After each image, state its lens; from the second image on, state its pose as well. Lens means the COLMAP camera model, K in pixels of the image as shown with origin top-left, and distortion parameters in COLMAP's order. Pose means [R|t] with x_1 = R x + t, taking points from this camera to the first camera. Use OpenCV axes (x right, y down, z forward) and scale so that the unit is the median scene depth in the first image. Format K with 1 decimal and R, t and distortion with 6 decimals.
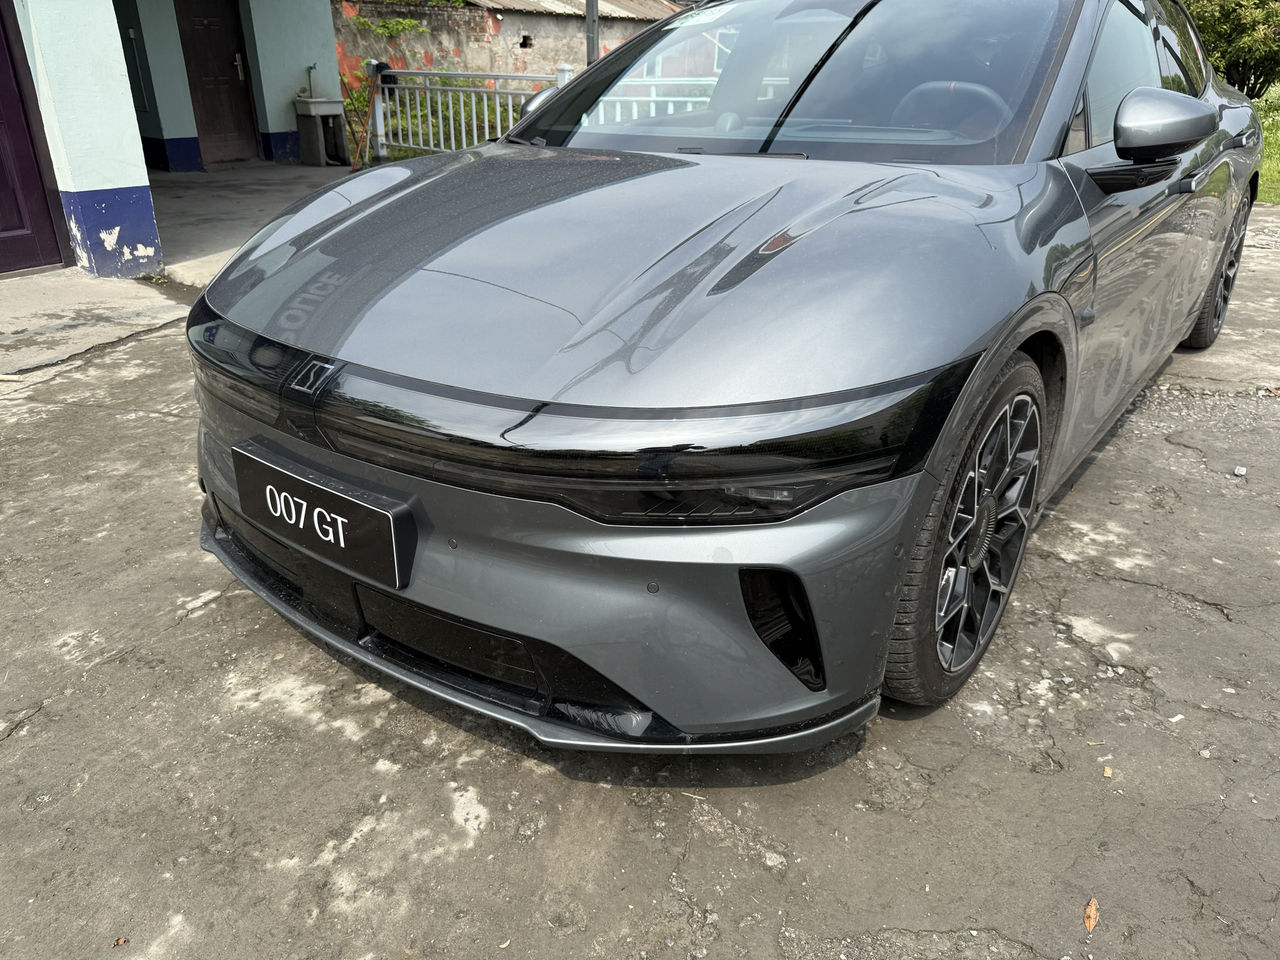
lens RADIAL K [[911.0, 0, 637.1], [0, 911.0, 469.5], [0, 0, 1]] dist [0.017132, -0.029676]
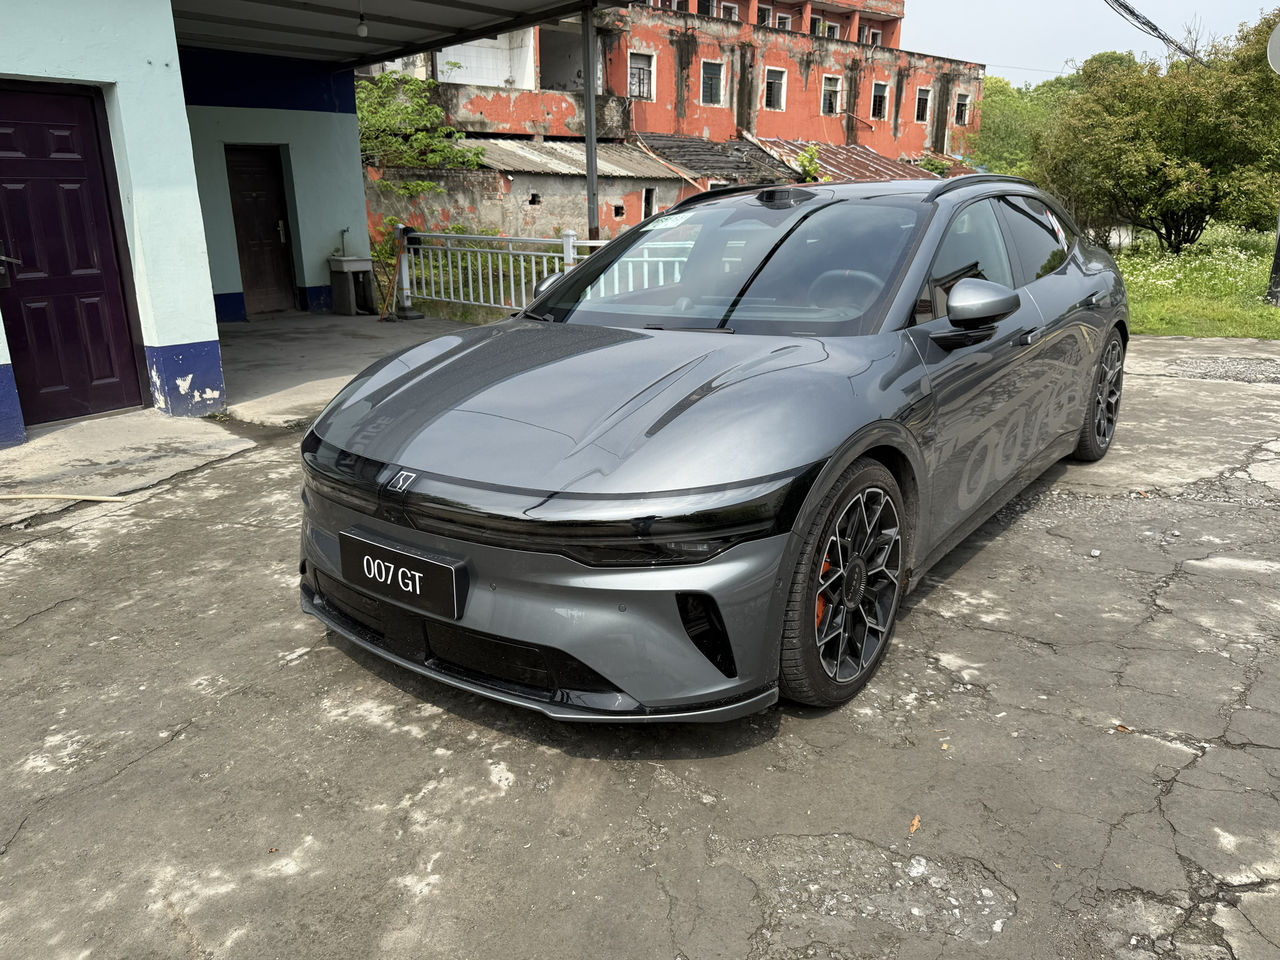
lens RADIAL K [[911.0, 0, 647.6], [0, 911.0, 458.5], [0, 0, 1]] dist [0.017132, -0.029676]
pose [[0.999874, -0.014856, 0.005590, 0.041253], [0.015529, 0.988473, -0.150597, 0.082084], [-0.003288, 0.150665, 0.988579, -0.437622]]
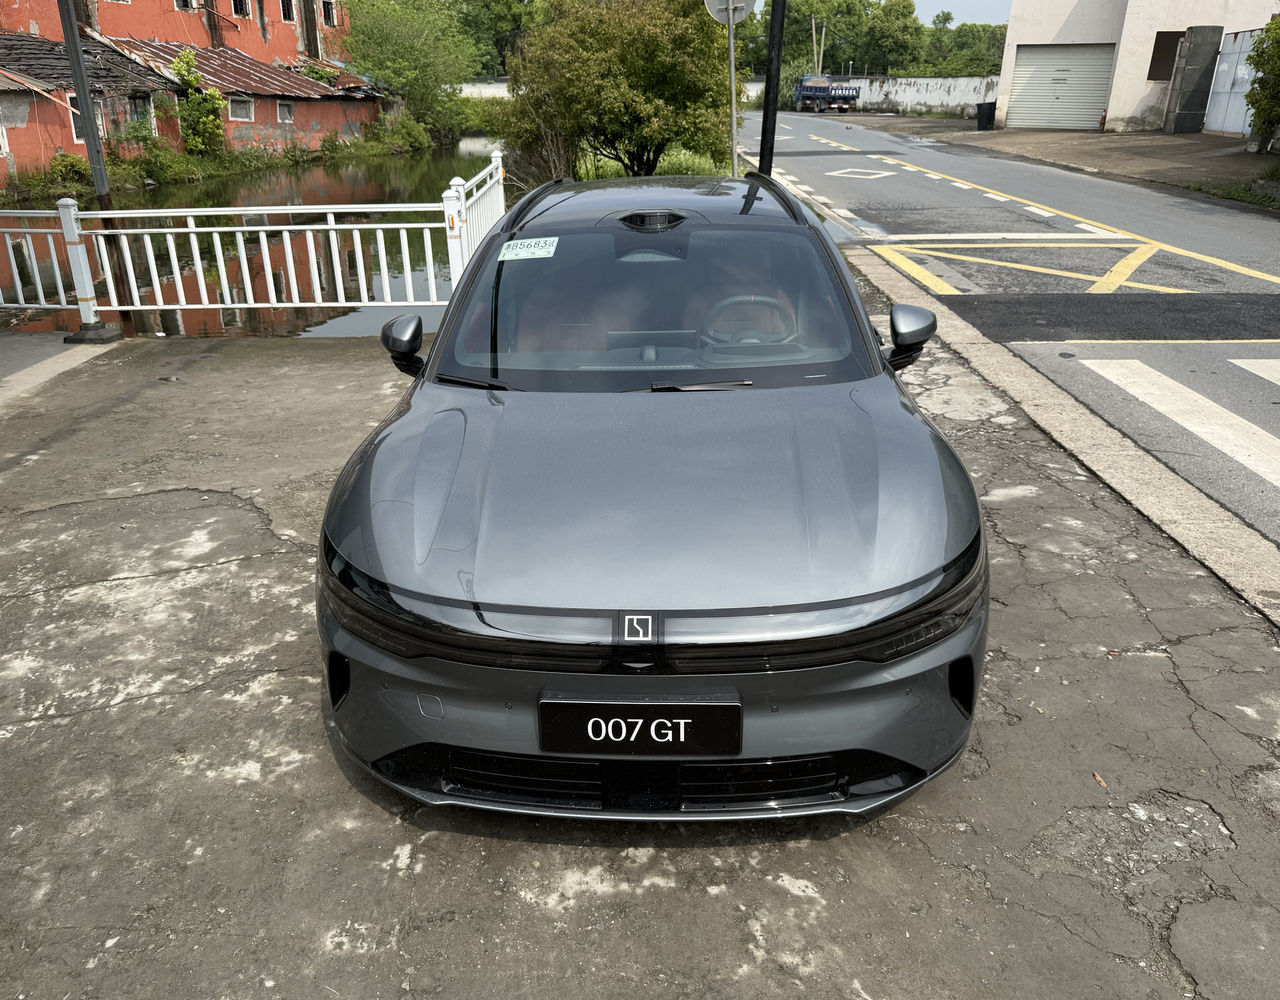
lens RADIAL K [[978.4, 0, 630.6], [0, 978.4, 473.8], [0, 0, 1]] dist [0.010181, -0.021124]
pose [[0.815332, -0.213134, 0.538338, -0.931175], [0.246436, 0.969103, 0.010443, -0.288526], [-0.523931, 0.124152, 0.842664, -0.211099]]
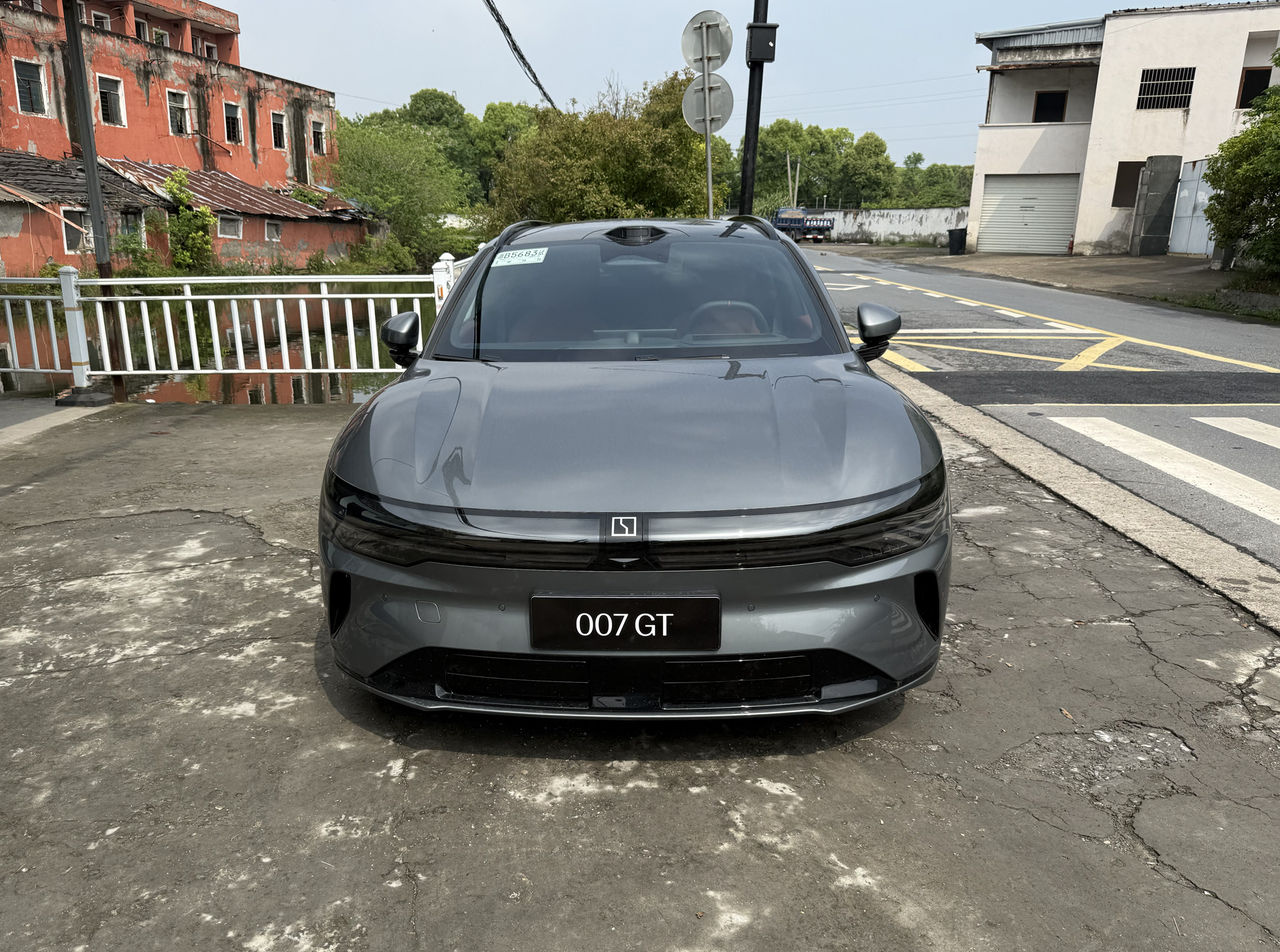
lens RADIAL K [[990.0, 0, 618.9], [0, 990.0, 487.4], [0, 0, 1]] dist [0.035102, -0.058585]
pose [[0.810782, -0.147399, 0.566486, -1.060473], [0.242803, 0.965279, -0.096346, -0.007606], [-0.532616, 0.215661, 0.818420, -0.260682]]
